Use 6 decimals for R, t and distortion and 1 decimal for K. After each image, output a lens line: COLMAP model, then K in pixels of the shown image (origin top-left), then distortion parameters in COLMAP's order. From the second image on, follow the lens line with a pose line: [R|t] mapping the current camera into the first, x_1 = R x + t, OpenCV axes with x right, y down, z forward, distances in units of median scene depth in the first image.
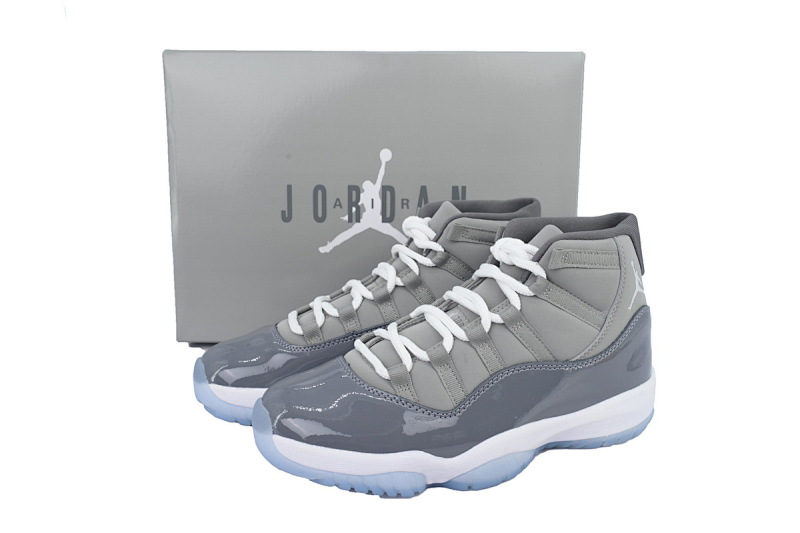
lens RADIAL K [[701.9, 0, 402.6], [0, 701.9, 266.8], [0, 0, 1]] dist [-0.057488, -0.002713]
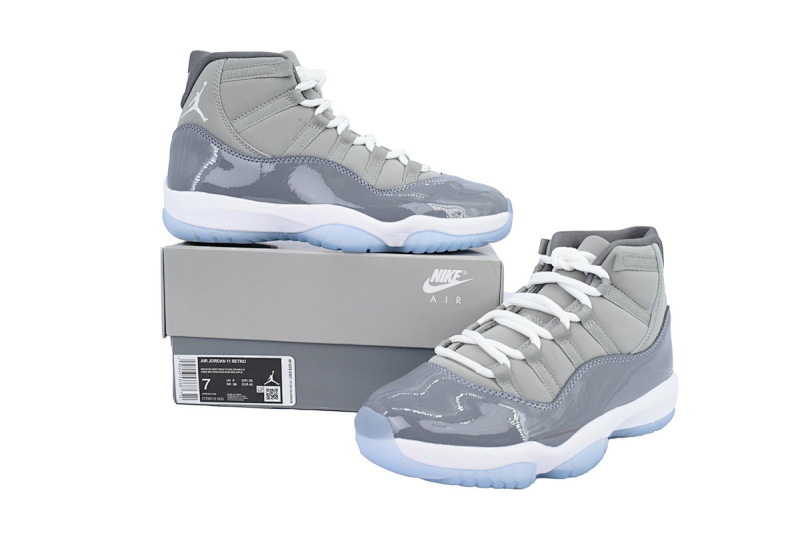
lens RADIAL K [[701.9, 0, 399.2], [0, 701.9, 265.3], [0, 0, 1]] dist [-0.057488, -0.002713]
pose [[0.964468, -0.016400, 0.263689, -0.411211], [0.039087, 0.995945, -0.081024, 0.070888], [-0.261291, 0.088452, 0.961199, 0.019157]]
